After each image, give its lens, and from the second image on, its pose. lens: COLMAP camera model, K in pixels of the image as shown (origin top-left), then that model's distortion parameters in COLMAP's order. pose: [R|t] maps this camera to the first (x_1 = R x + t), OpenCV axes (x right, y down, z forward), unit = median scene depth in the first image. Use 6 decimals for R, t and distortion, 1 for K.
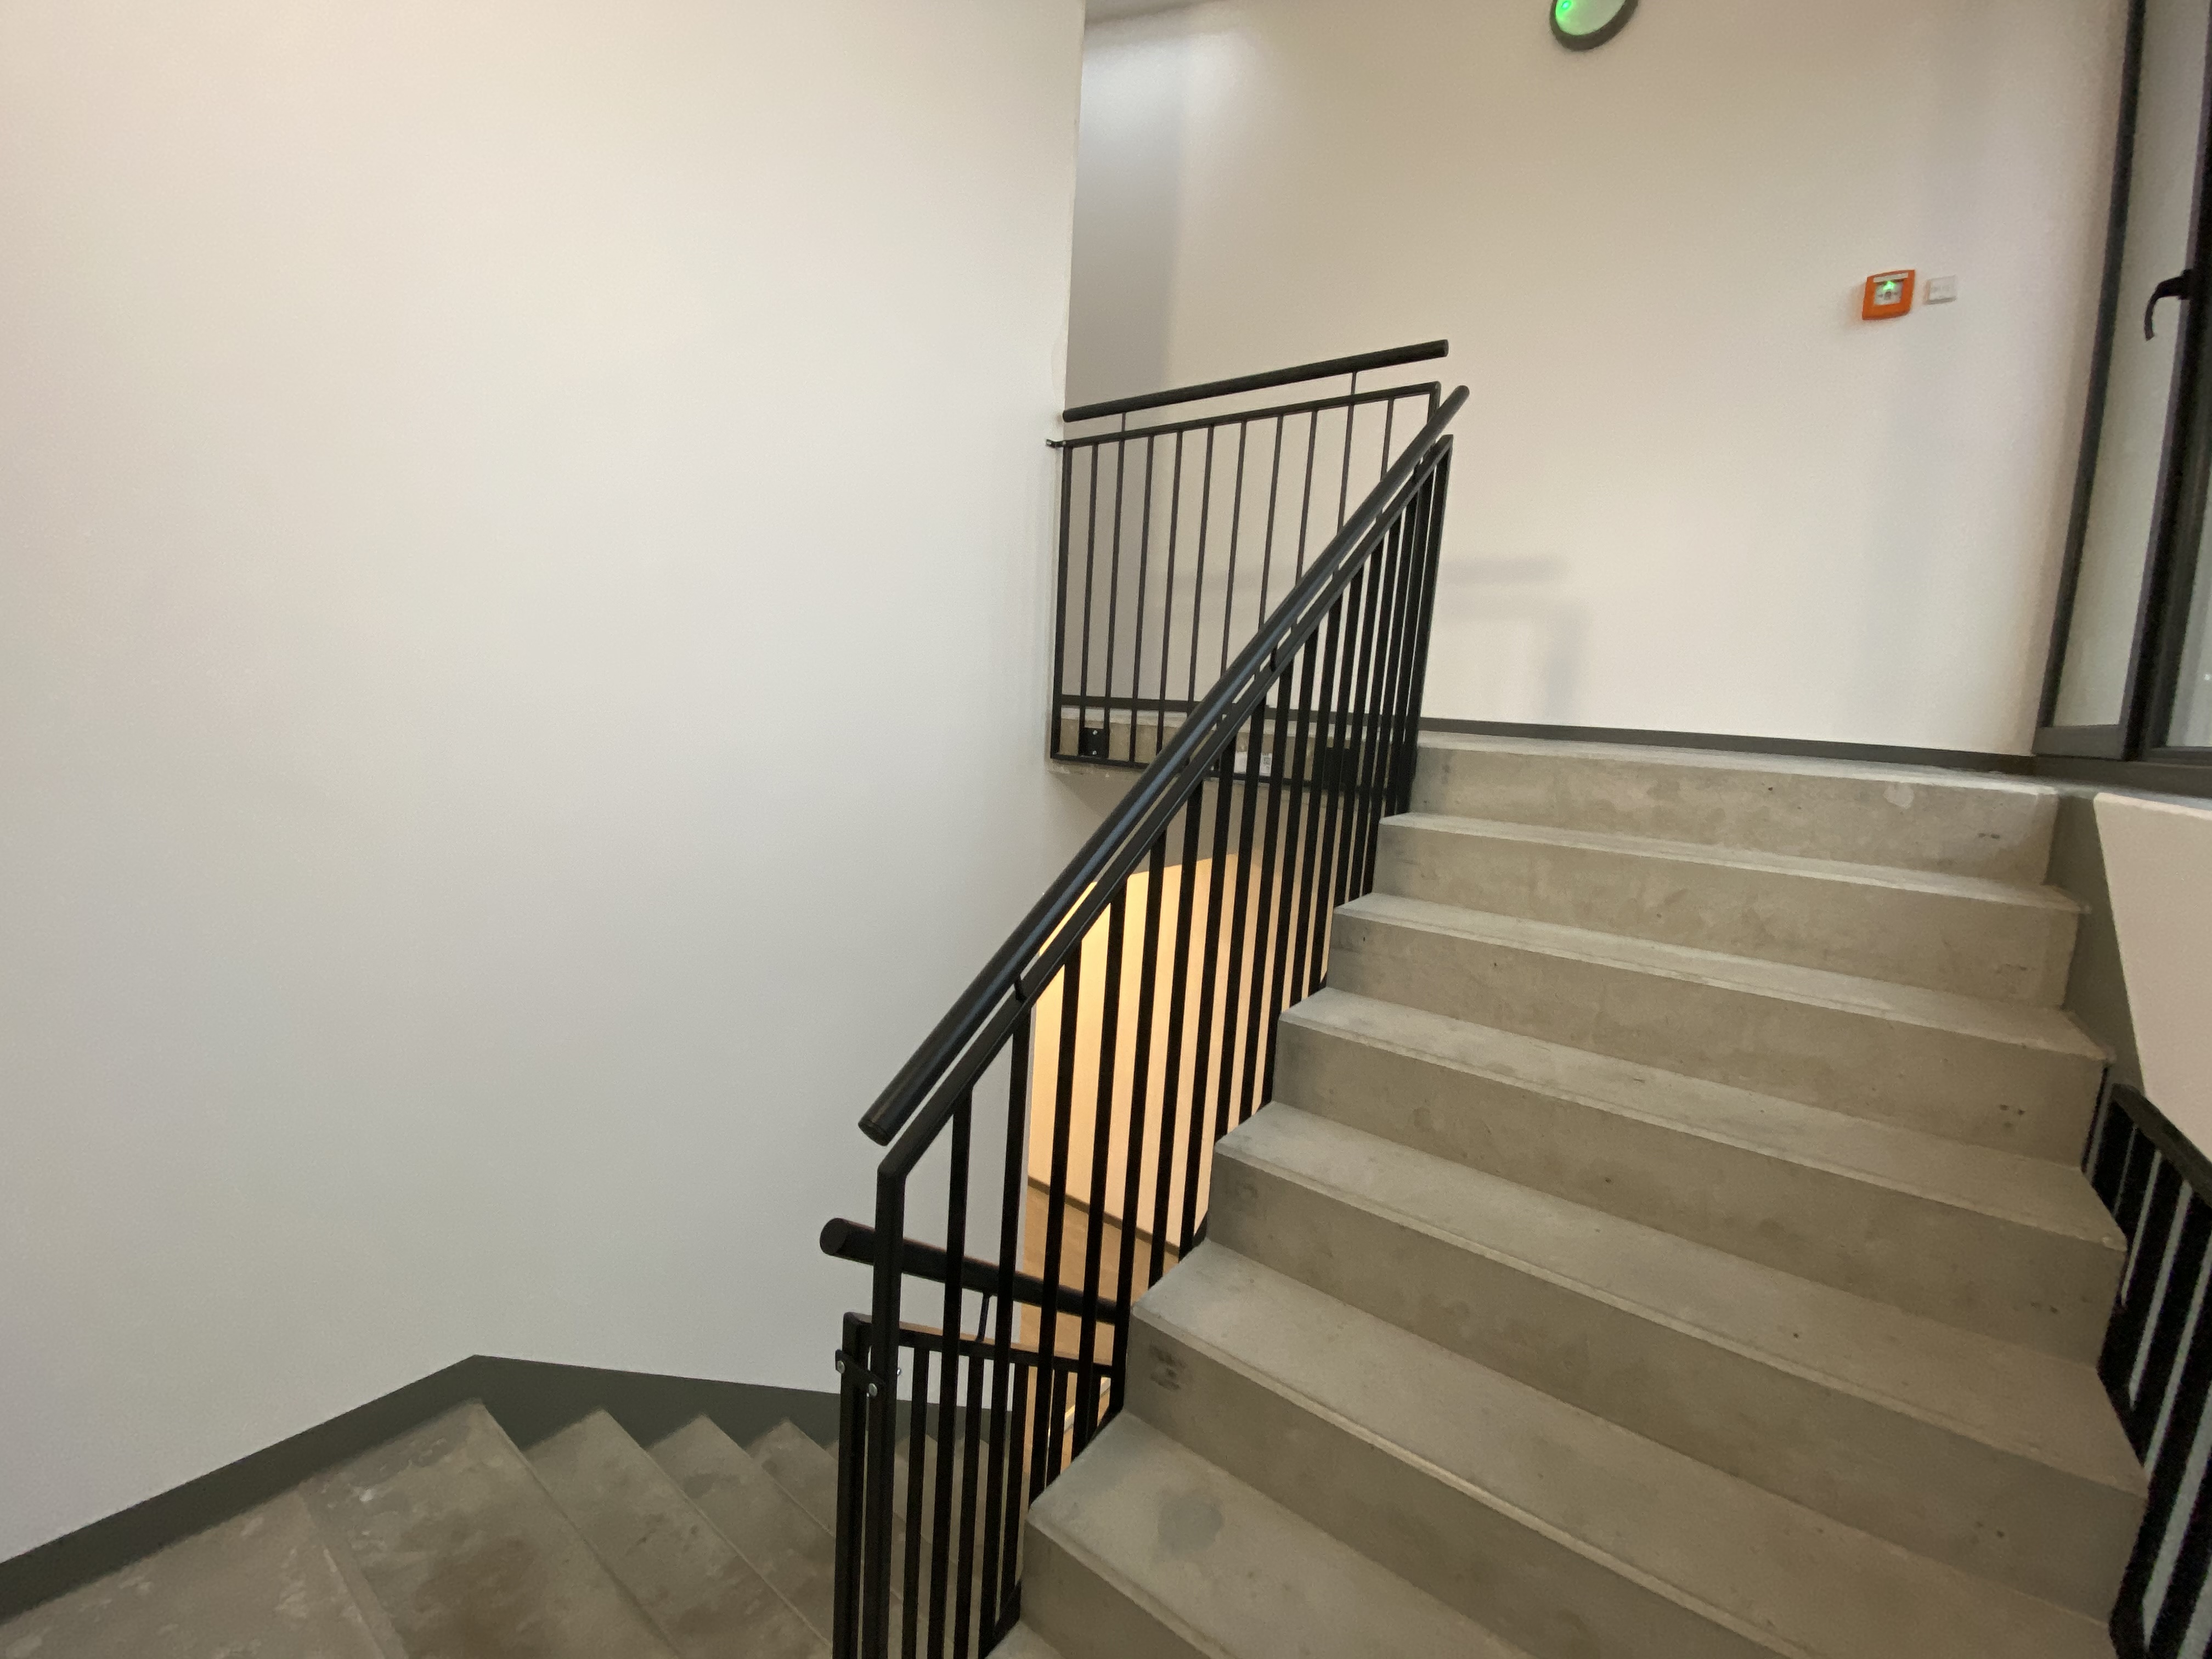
lens RADIAL K [[897.4, 0, 1101.6], [0, 897.4, 819.7], [0, 0, 1]] dist [0.025288, -0.023601]
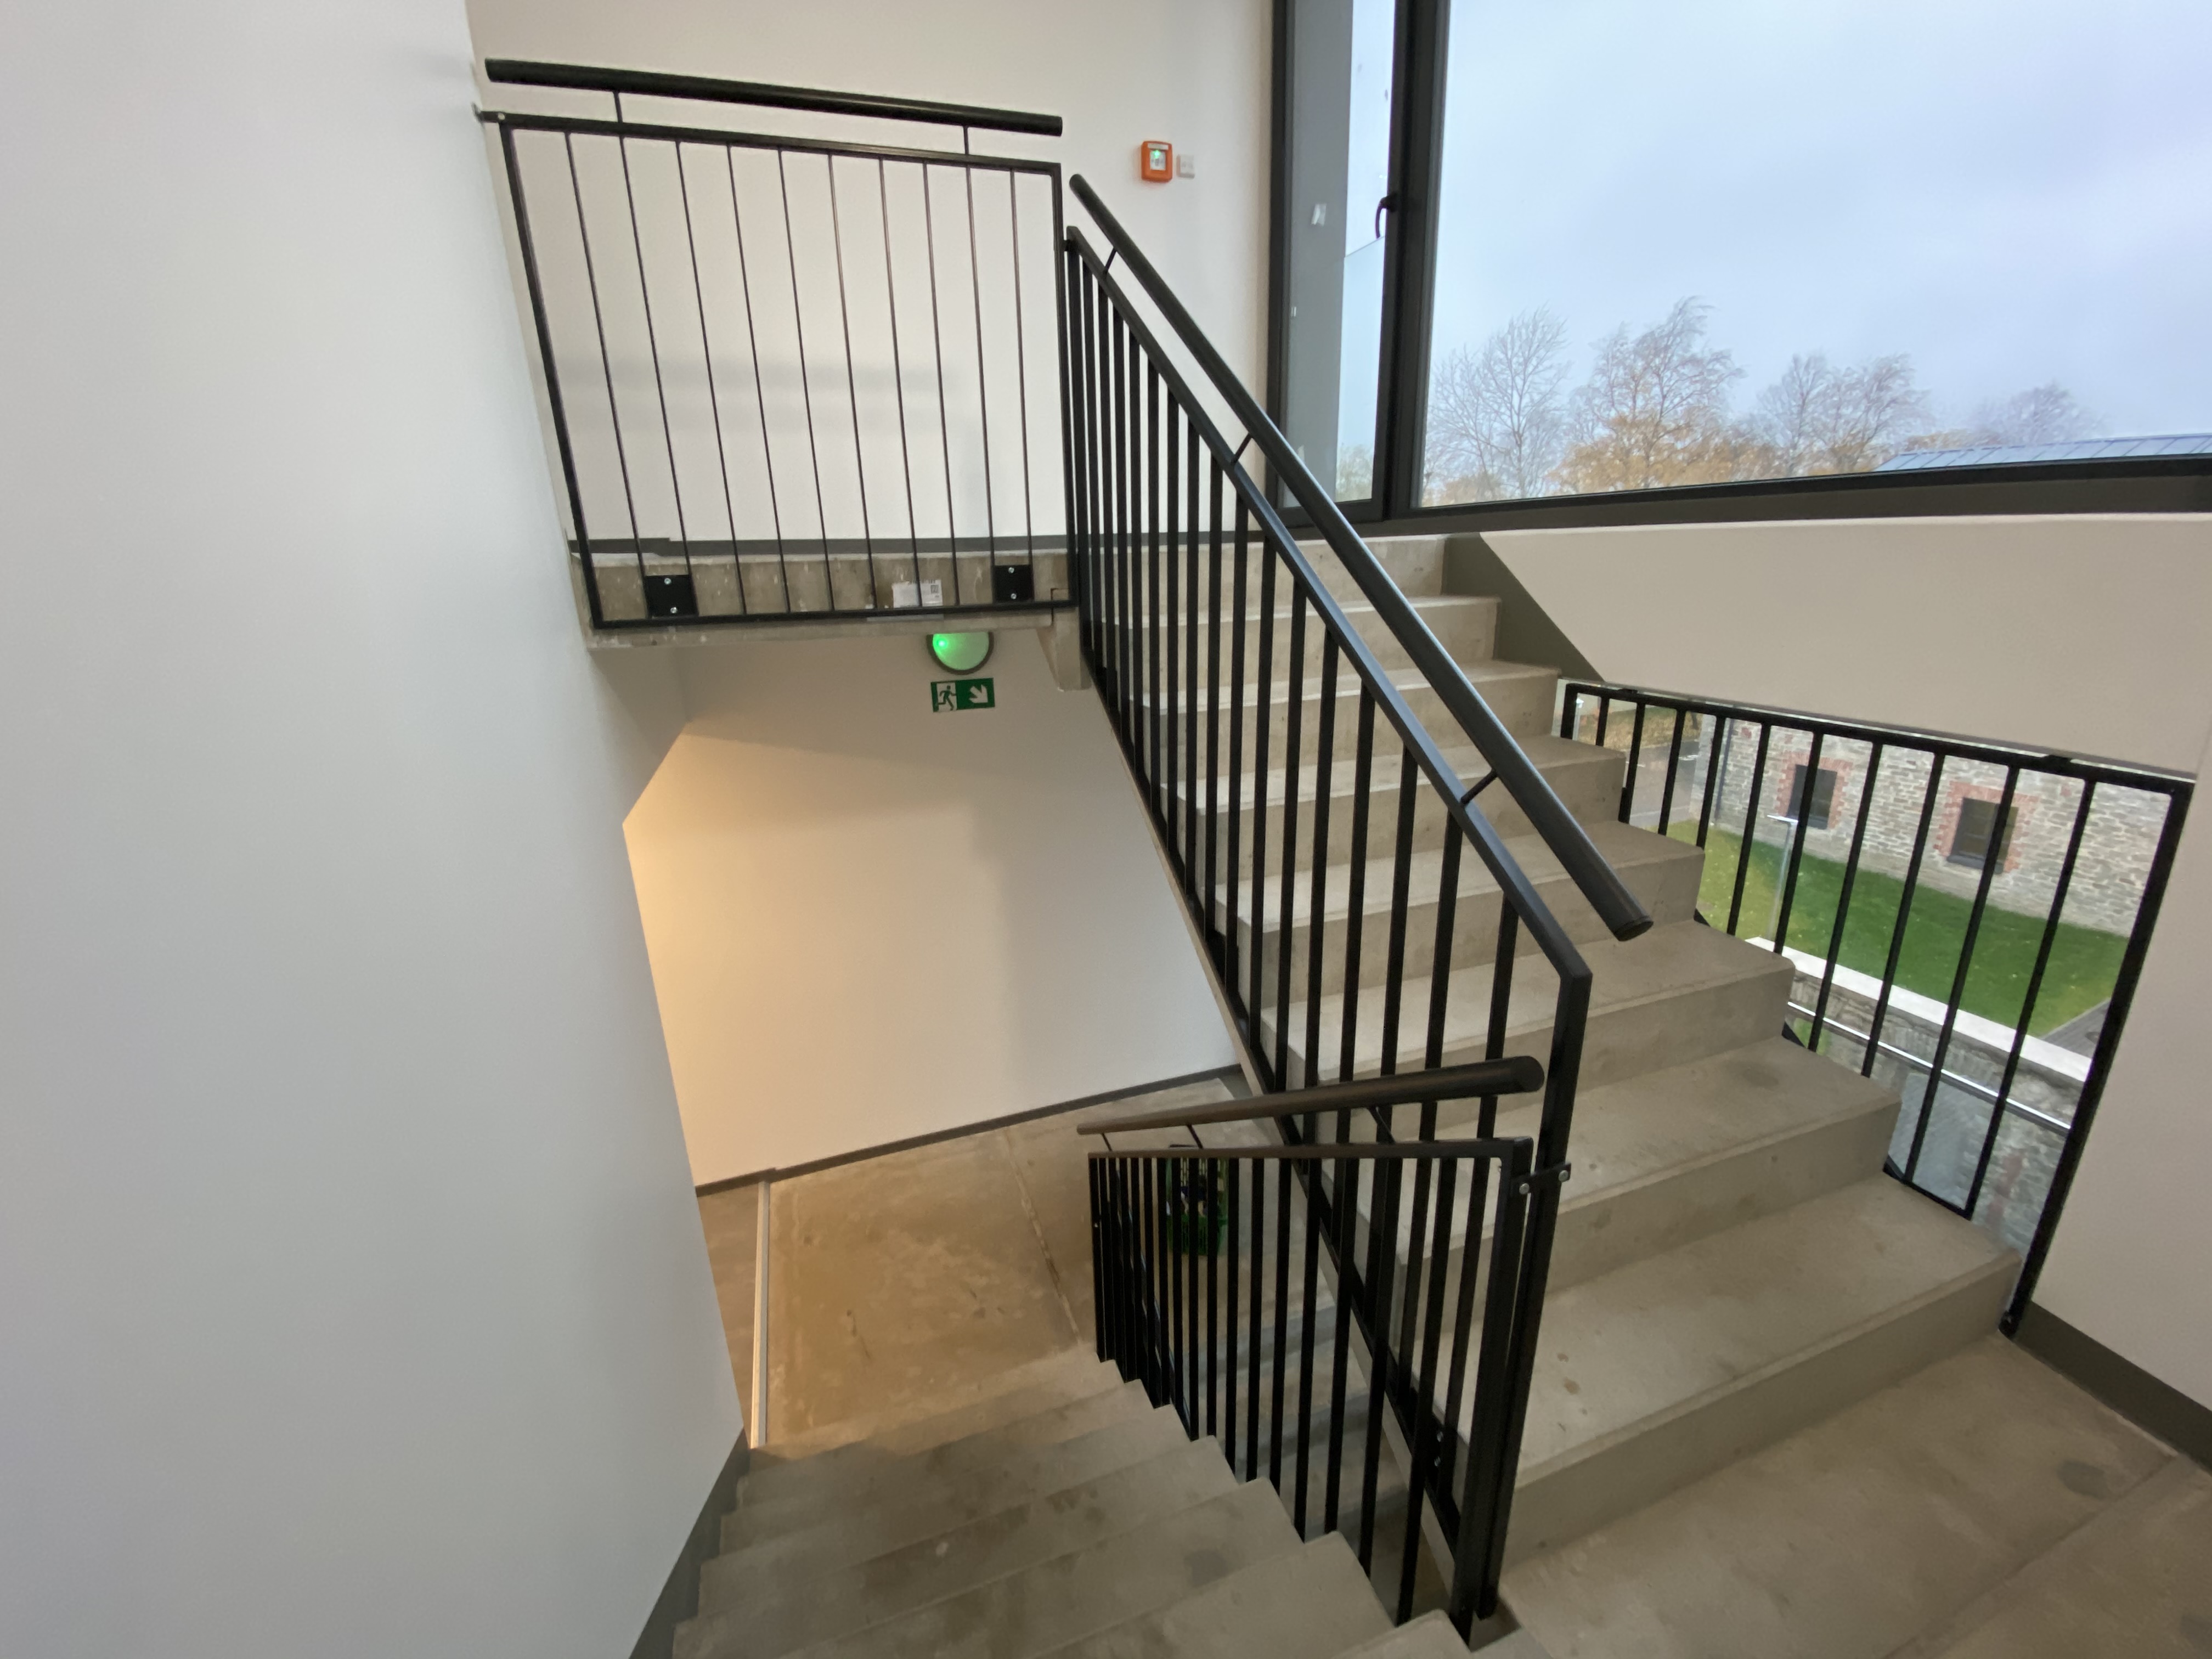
lens RADIAL K [[897.4, 0, 1101.6], [0, 897.4, 819.7], [0, 0, 1]] dist [0.025288, -0.023601]
pose [[0.557229, -0.316061, 0.767855, -0.448806], [0.169937, 0.948561, 0.267120, -0.051501], [-0.812784, -0.018360, 0.582276, 0.293313]]
